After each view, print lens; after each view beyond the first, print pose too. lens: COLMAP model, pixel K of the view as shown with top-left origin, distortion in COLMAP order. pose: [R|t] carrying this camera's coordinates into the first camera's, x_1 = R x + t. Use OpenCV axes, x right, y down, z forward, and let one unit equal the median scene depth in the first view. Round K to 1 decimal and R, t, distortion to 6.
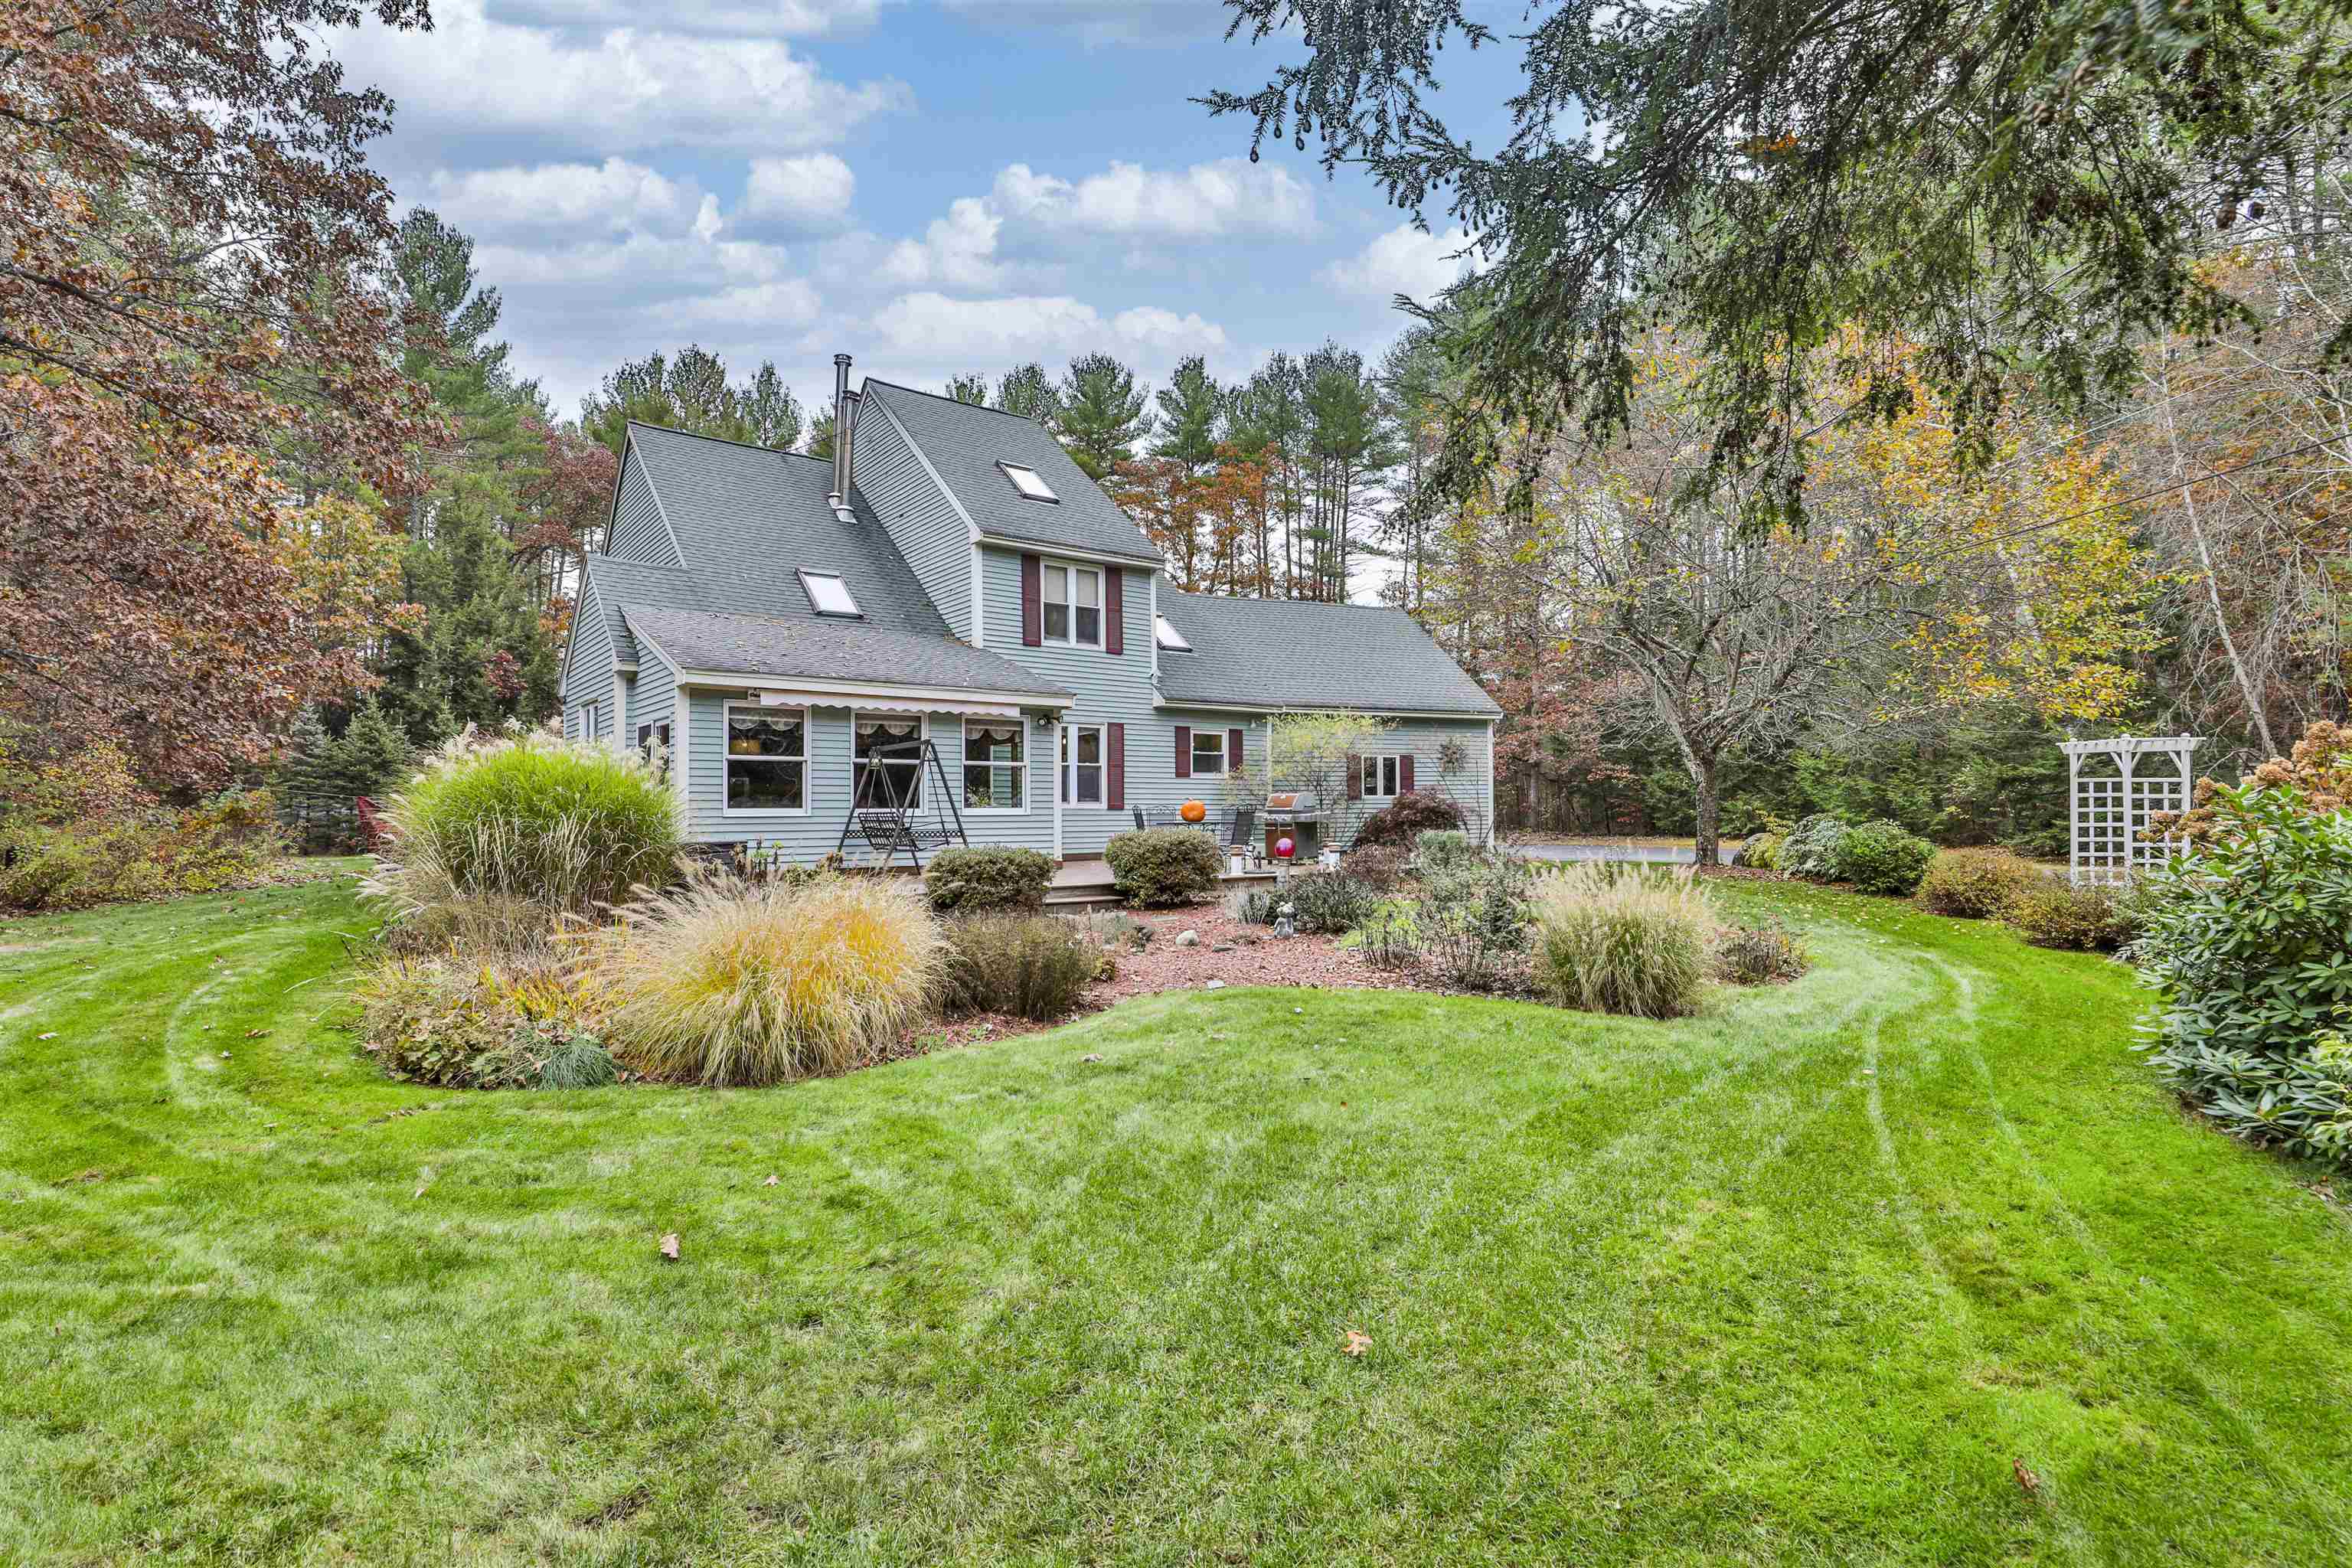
lens RADIAL K [[1221.6, 0, 1170.6], [0, 1221.6, 859.3], [0, 0, 1]] dist [-0.019239, 0.000503]
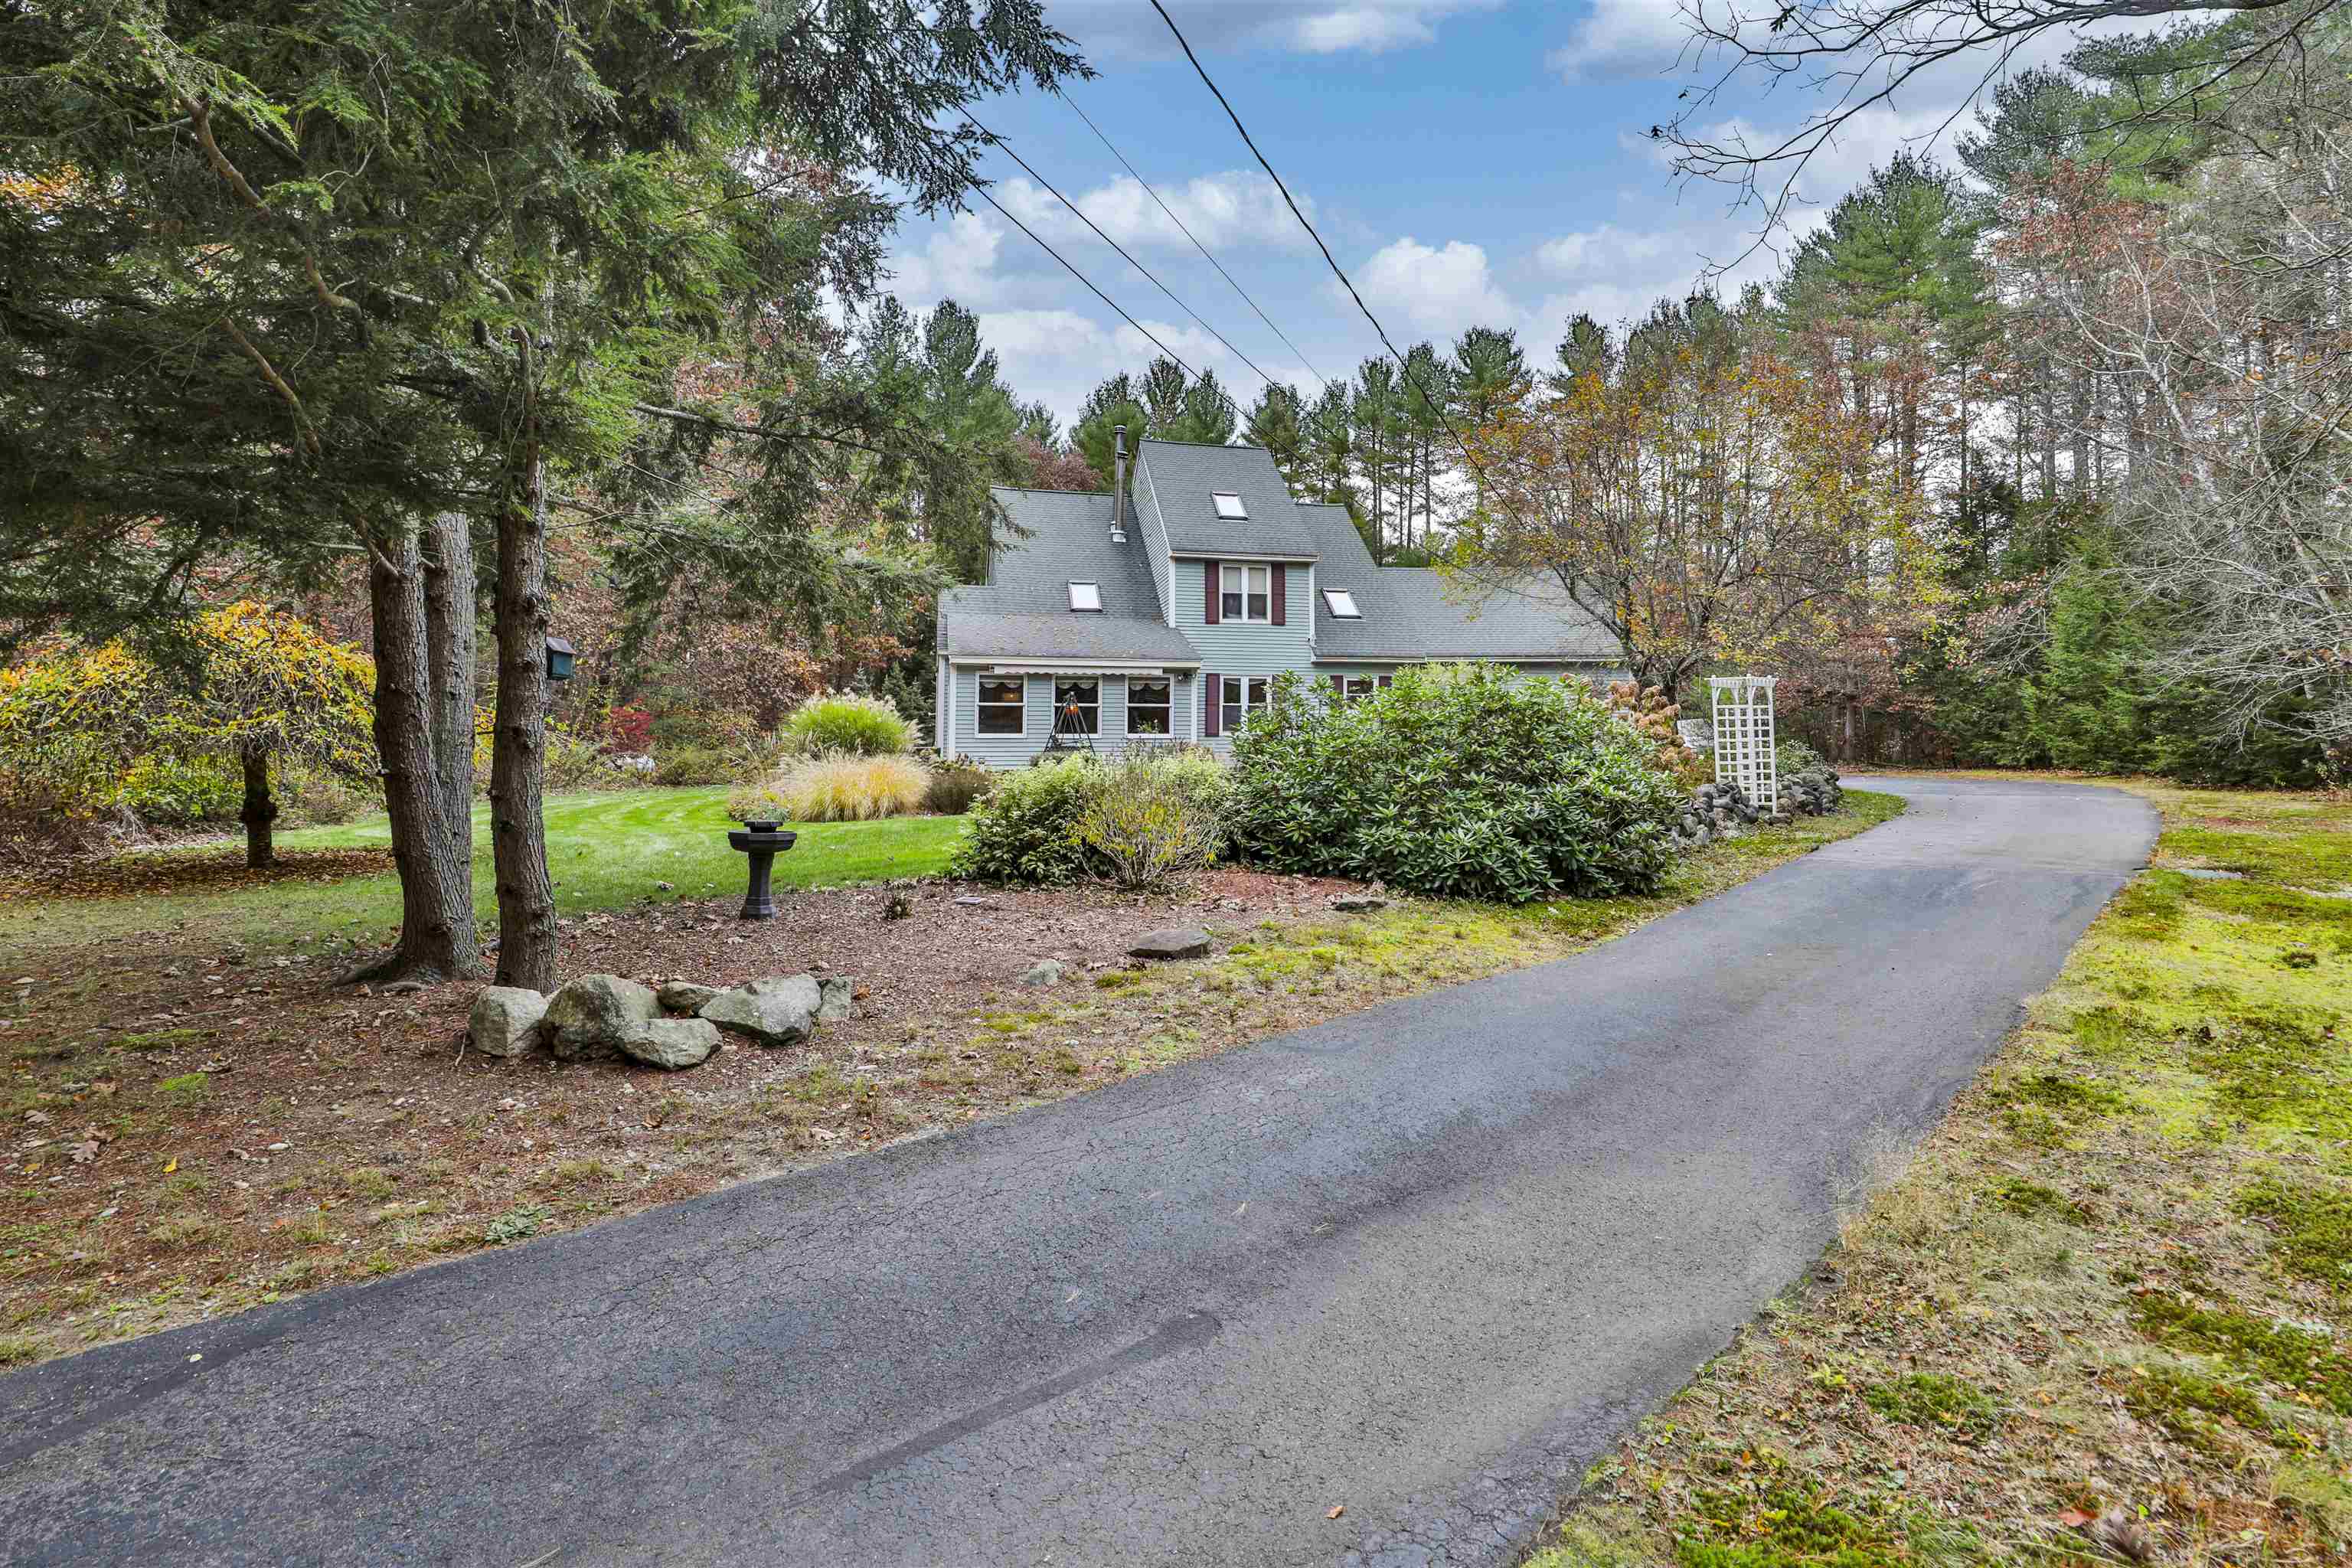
lens RADIAL K [[1236.6, 0, 1165.4], [0, 1236.6, 777.5], [0, 0, 1]] dist [-0.020653, 0.001931]
pose [[0.909200, 0.009830, -0.416243, 0.440271], [-0.016697, 0.999778, -0.012859, 0.027908], [0.416024, 0.018641, 0.909163, -0.350906]]
